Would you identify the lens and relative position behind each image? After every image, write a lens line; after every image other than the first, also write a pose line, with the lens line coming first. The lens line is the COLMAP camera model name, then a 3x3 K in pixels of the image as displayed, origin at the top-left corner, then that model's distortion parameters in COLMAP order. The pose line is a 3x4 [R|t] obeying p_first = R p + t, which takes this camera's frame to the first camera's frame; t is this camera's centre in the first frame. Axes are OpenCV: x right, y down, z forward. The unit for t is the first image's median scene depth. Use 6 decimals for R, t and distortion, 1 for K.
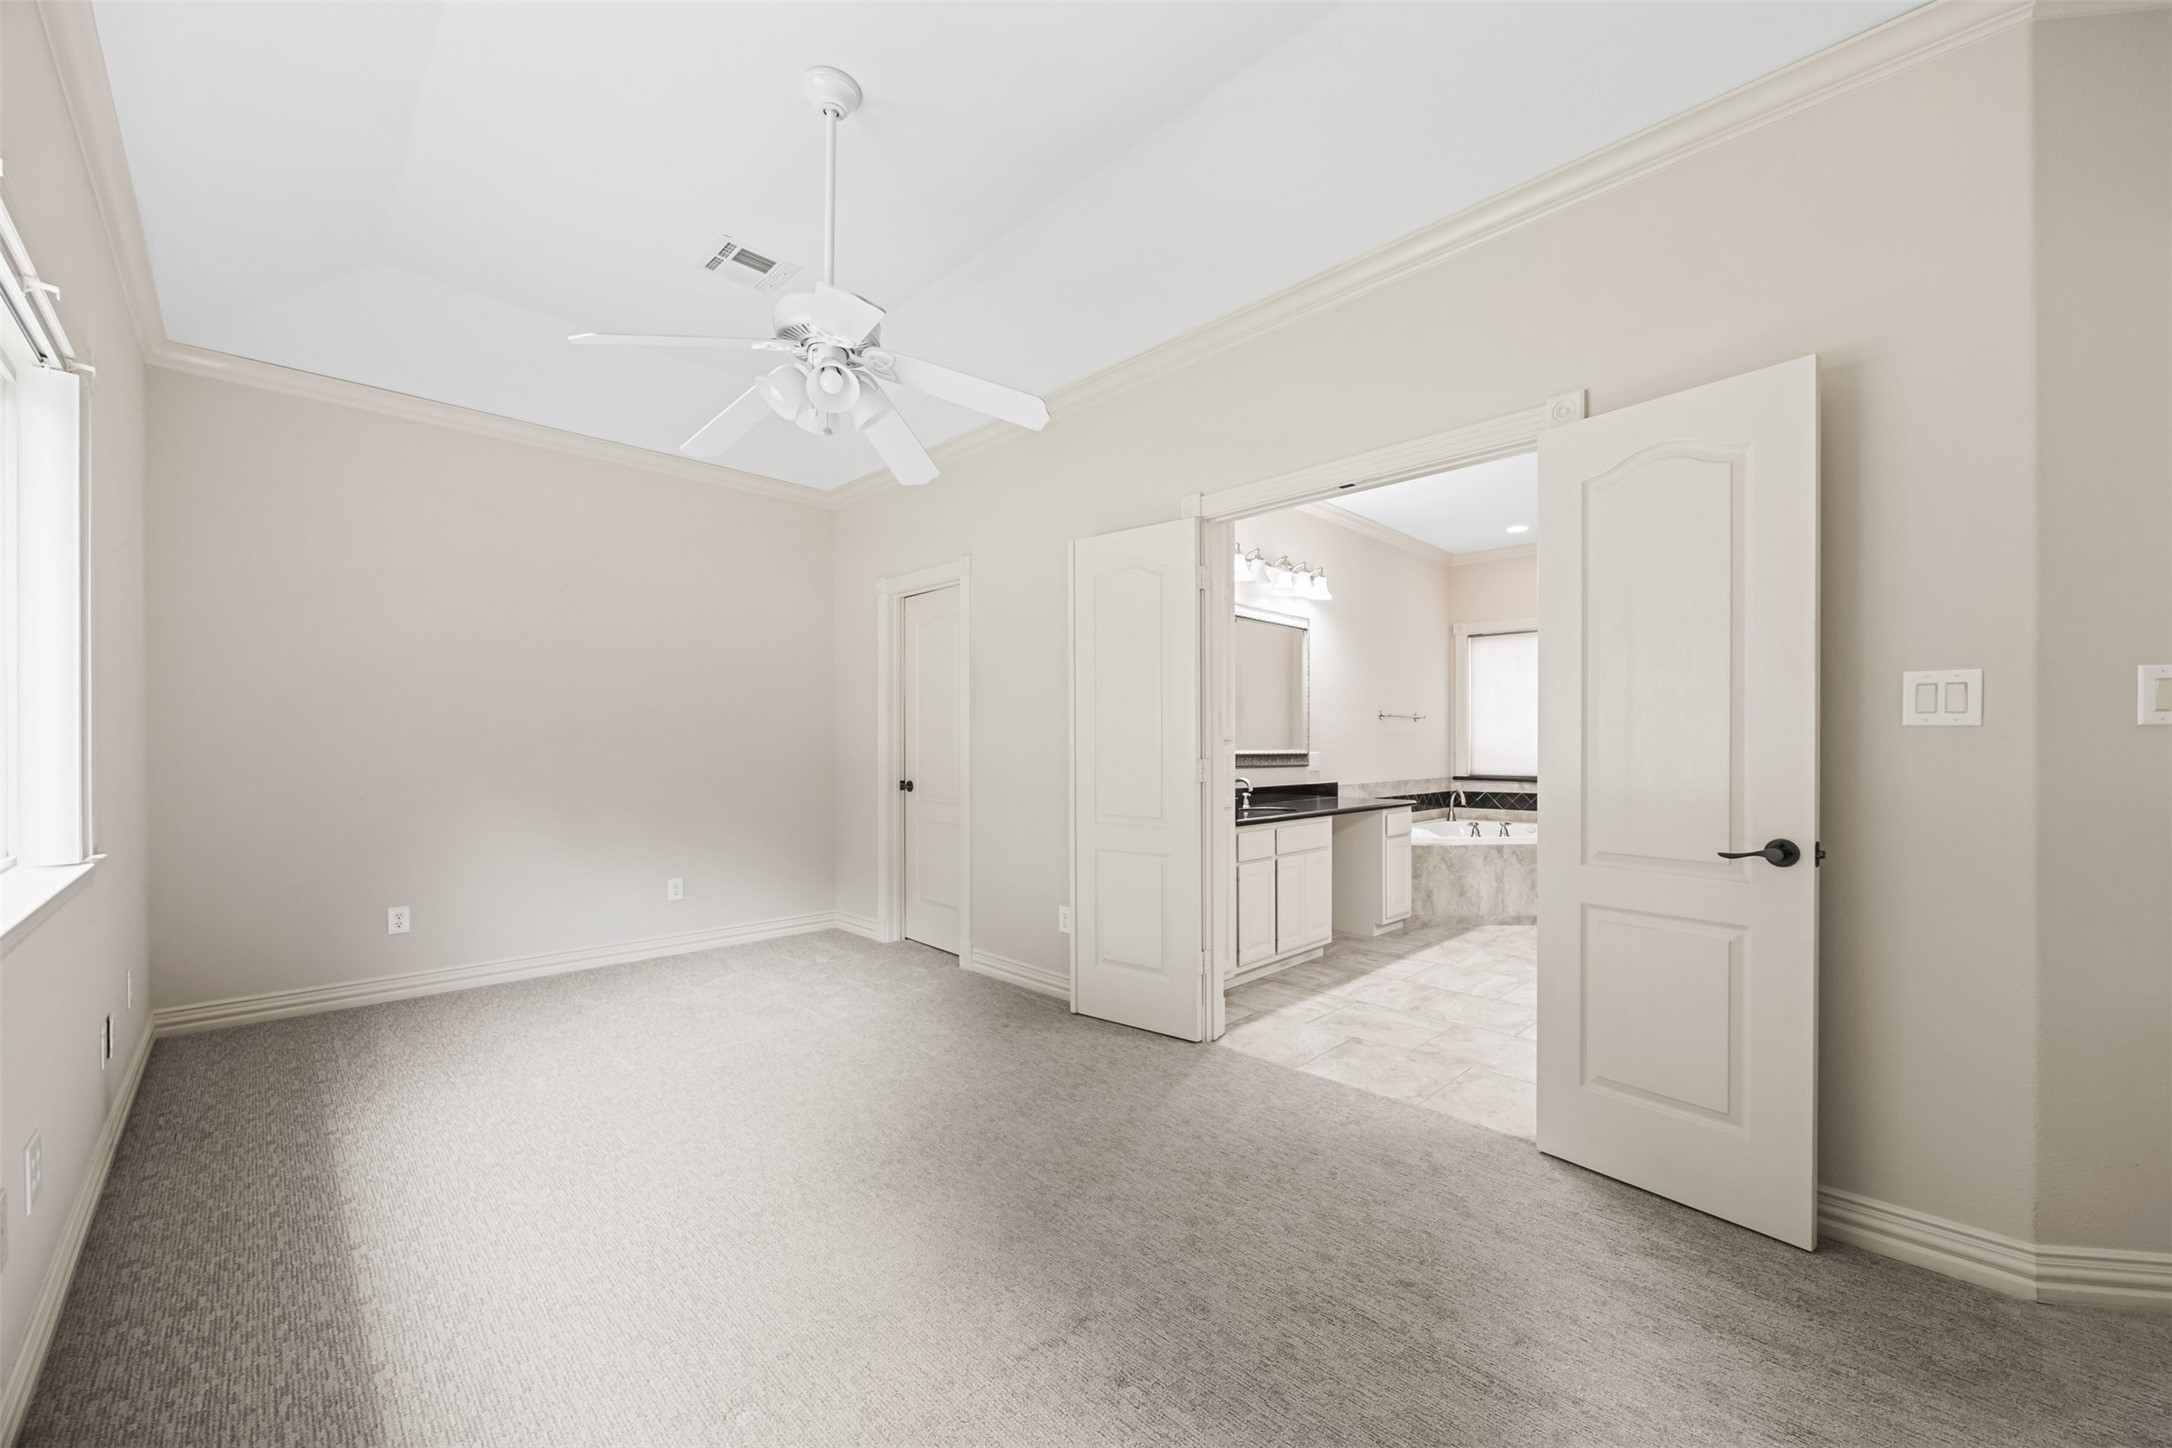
lens RADIAL K [[837.1, 0, 1091.4], [0, 837.1, 738.4], [0, 0, 1]] dist [-0.005163, -0.000023]
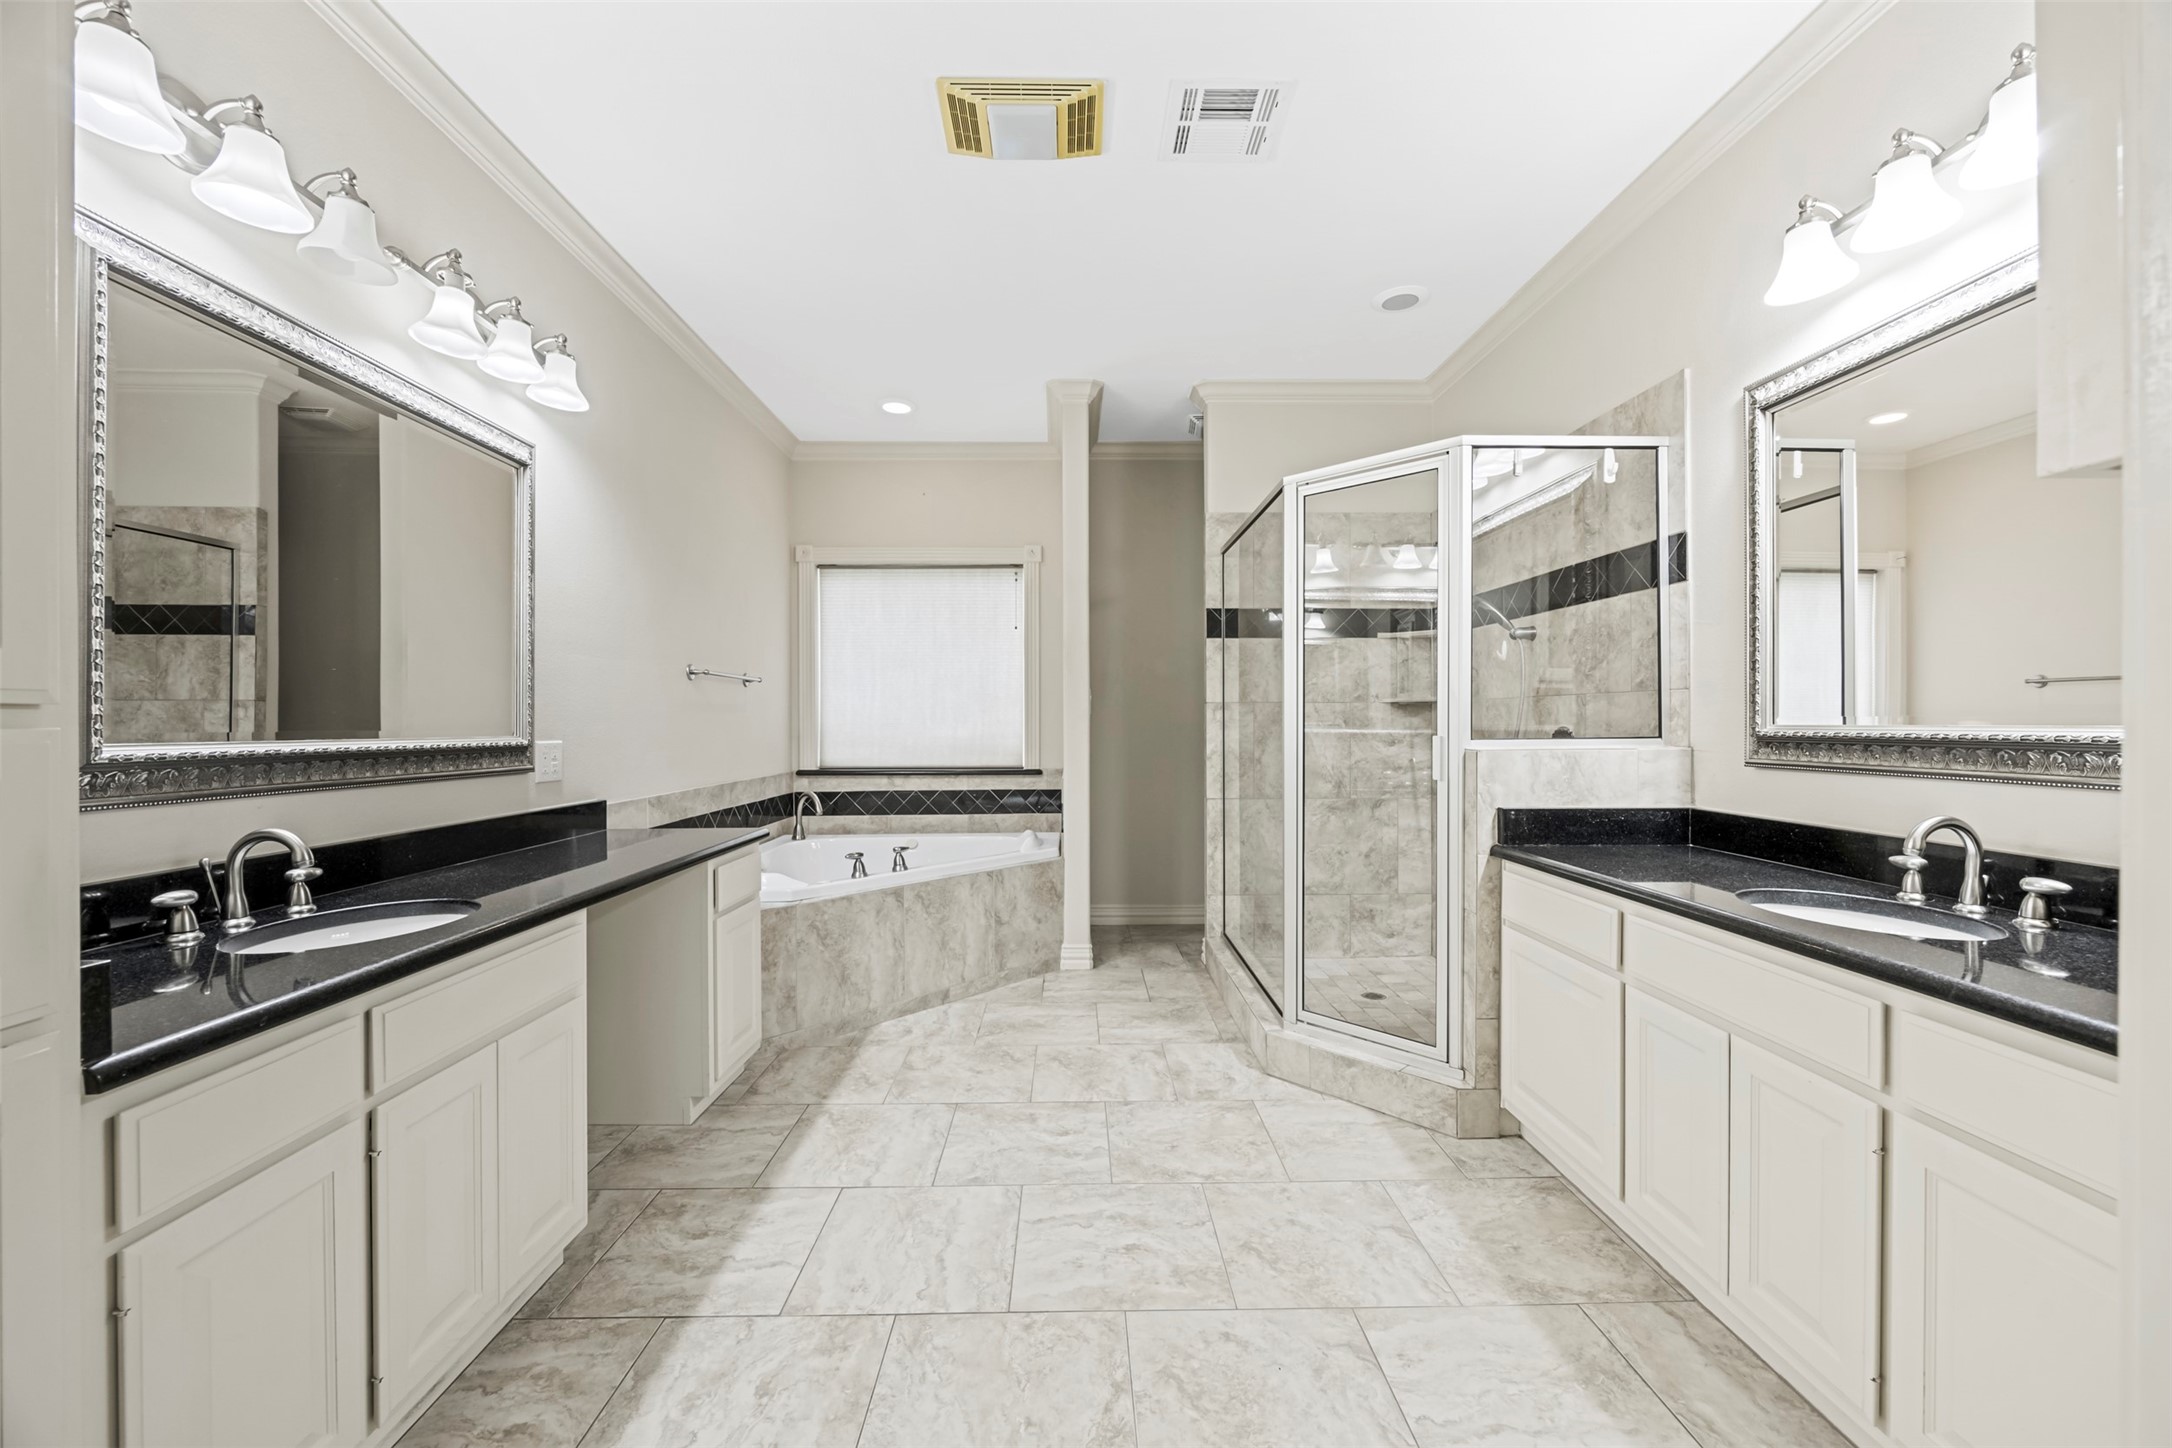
lens RADIAL K [[837.1, 0, 1059.2], [0, 837.1, 727.8], [0, 0, 1]] dist [-0.005163, -0.000023]
pose [[0.716694, -0.010735, 0.697305, 0.148746], [0.003887, 0.999927, 0.011398, 0.005159], [-0.697377, -0.005459, 0.716684, 0.482713]]
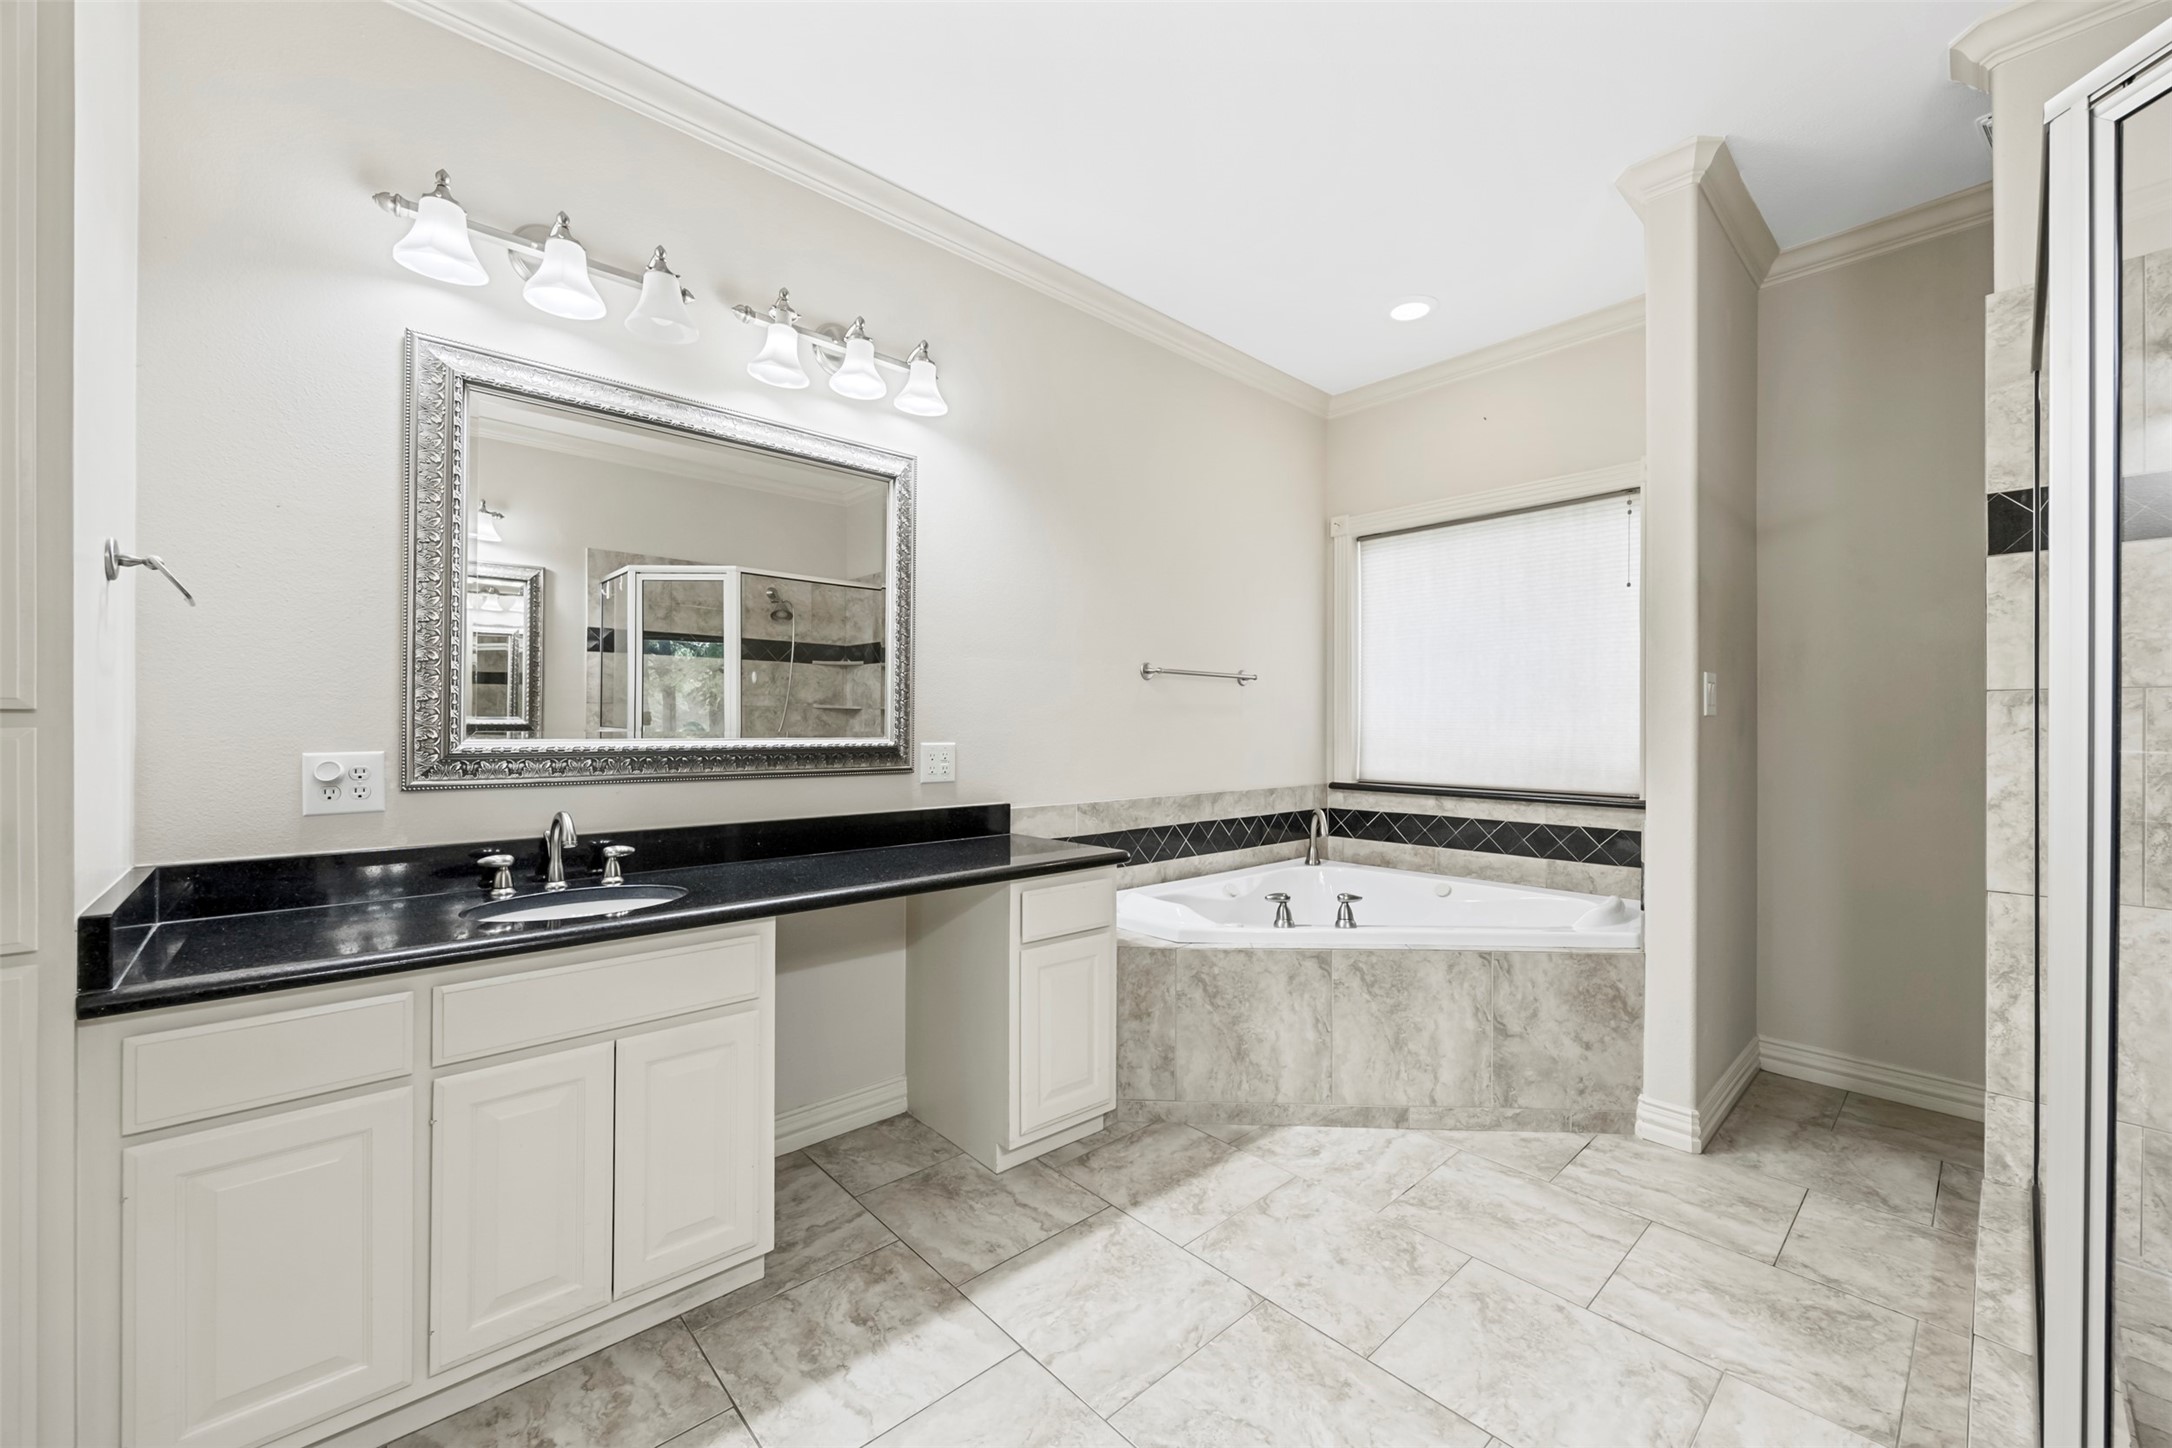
lens RADIAL K [[837.1, 0, 1068.6], [0, 837.1, 726.6], [0, 0, 1]] dist [-0.005163, -0.000023]
pose [[0.998001, -0.000291, -0.063203, 0.380034], [0.000556, 0.999991, 0.004182, 0.005292], [0.063201, -0.004209, 0.997992, 0.542289]]
